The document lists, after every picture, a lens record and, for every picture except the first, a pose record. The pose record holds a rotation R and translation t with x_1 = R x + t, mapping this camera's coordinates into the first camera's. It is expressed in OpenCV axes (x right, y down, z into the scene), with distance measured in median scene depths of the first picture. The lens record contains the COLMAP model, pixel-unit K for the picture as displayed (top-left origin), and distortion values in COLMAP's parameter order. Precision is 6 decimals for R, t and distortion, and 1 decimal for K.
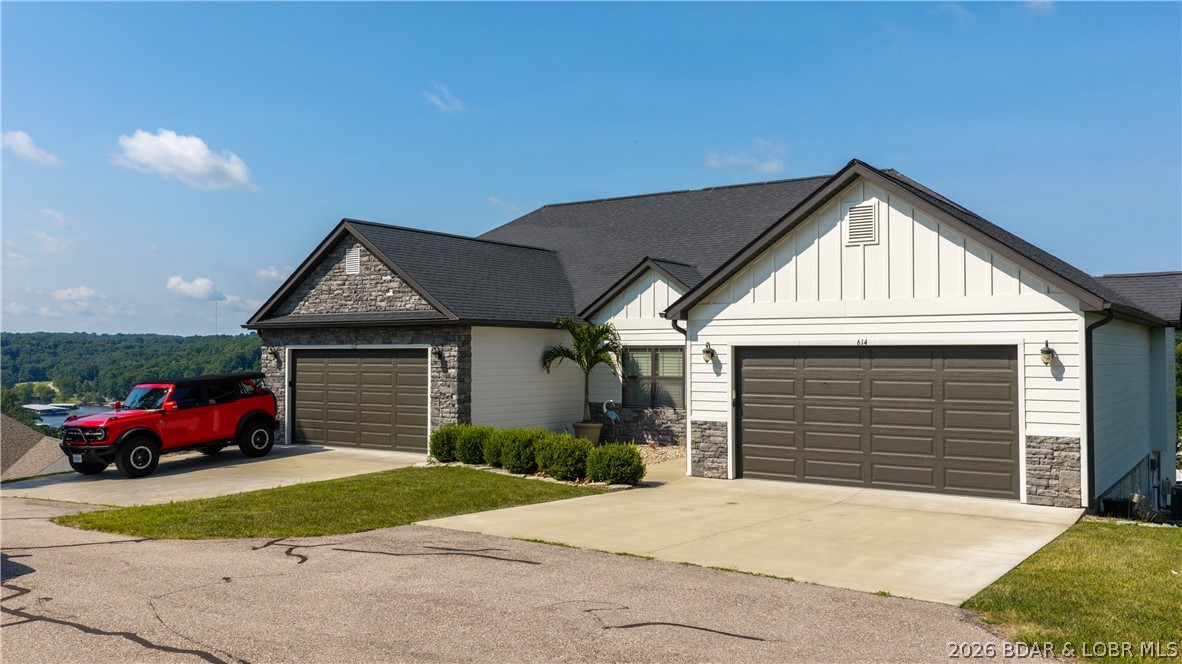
lens RADIAL K [[972.7, 0, 599.1], [0, 972.7, 337.5], [0, 0, 1]] dist [0.029195, -0.058320]
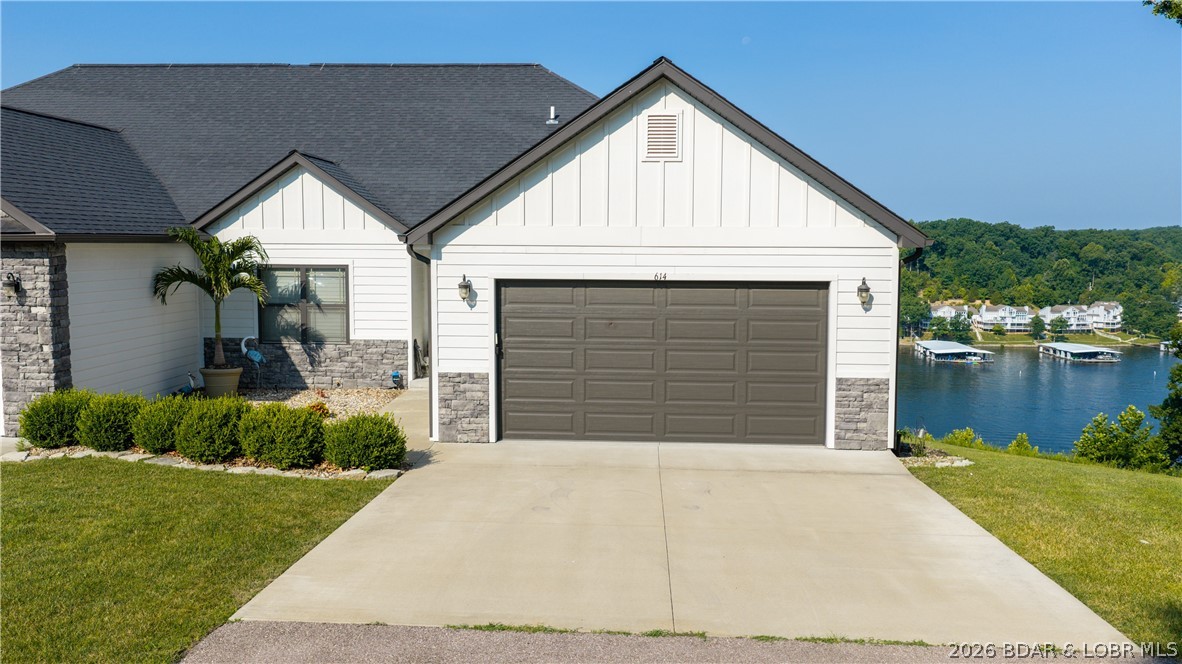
lens RADIAL K [[972.7, 0, 590.6], [0, 972.7, 331.5], [0, 0, 1]] dist [0.029195, -0.058320]
pose [[0.857962, -0.042218, 0.511976, -0.204728], [-0.014142, 0.994299, 0.105688, -0.033393], [-0.513519, -0.097917, 0.852473, 0.271036]]
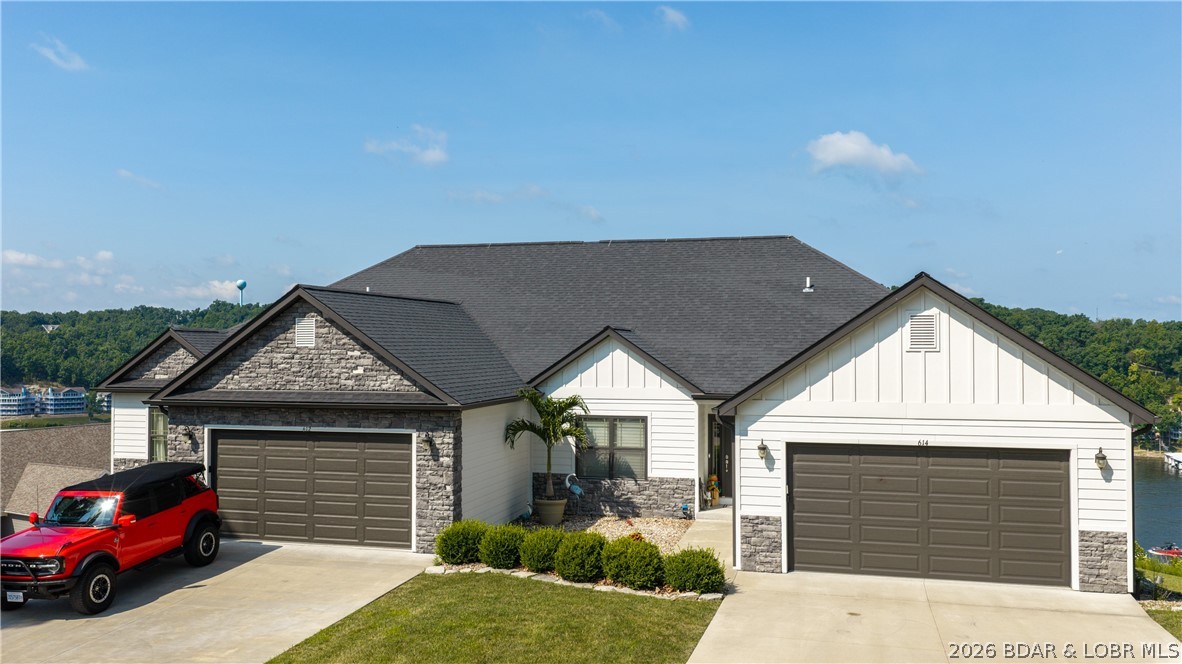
lens RADIAL K [[972.7, 0, 594.5], [0, 972.7, 332.3], [0, 0, 1]] dist [0.029195, -0.058320]
pose [[0.944657, 0.003479, 0.328041, -0.384365], [-0.005156, 0.999978, 0.004245, -0.108509], [-0.328019, -0.005701, 0.944654, 0.100970]]
